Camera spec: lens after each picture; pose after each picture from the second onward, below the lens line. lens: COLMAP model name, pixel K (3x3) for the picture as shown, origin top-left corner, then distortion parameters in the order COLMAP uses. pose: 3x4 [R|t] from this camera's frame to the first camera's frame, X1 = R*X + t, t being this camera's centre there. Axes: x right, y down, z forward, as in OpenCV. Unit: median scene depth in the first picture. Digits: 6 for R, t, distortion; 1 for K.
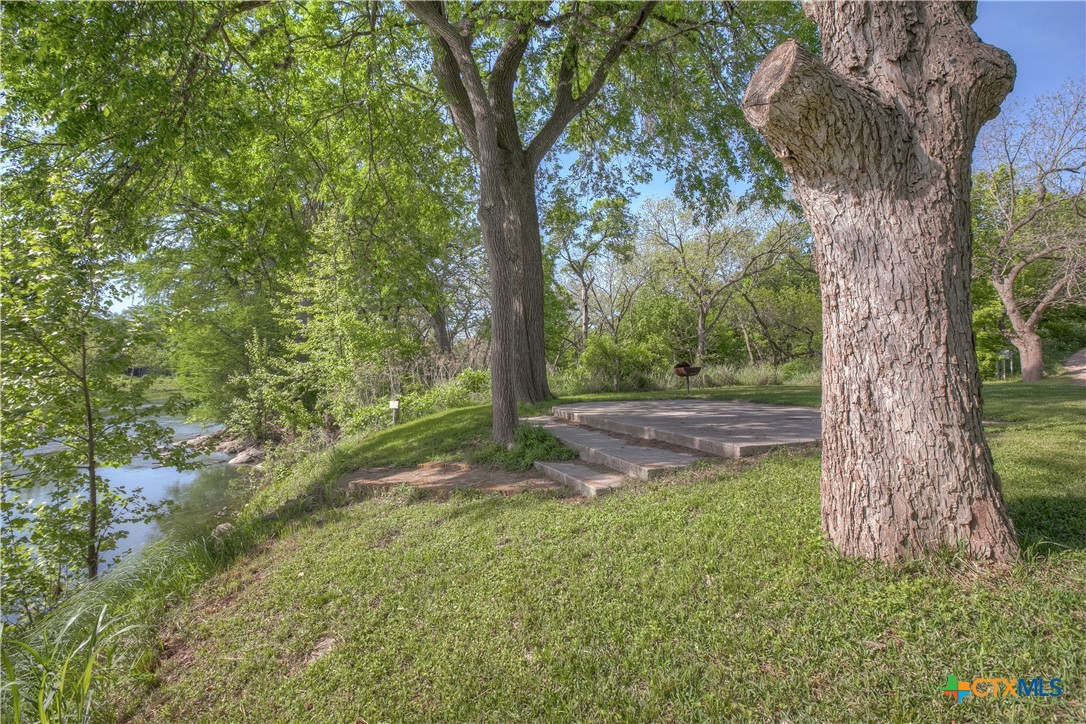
lens RADIAL K [[506.6, 0, 543.0], [0, 506.6, 362.0], [0, 0, 1]] dist [-0.072562, 0.000021]
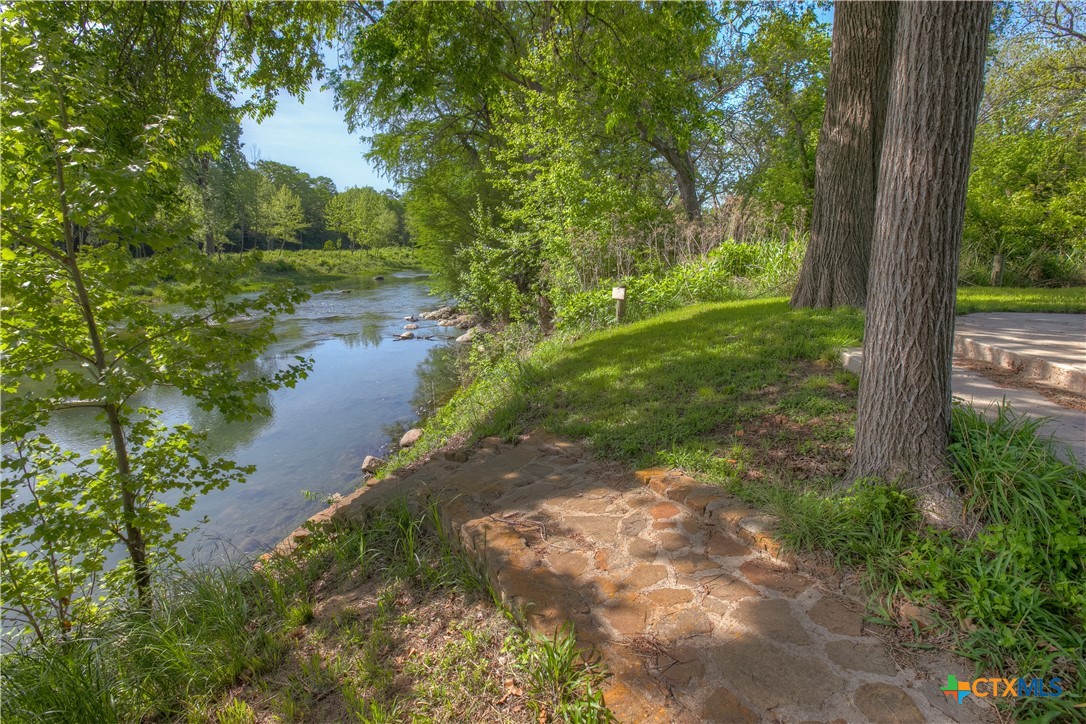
lens RADIAL K [[506.6, 0, 543.0], [0, 506.6, 362.0], [0, 0, 1]] dist [-0.072562, 0.000021]
pose [[0.893820, 0.103667, -0.436279, -0.058142], [0.007588, 0.969275, 0.245862, 0.003746], [0.448362, -0.223067, 0.865571, 0.251613]]
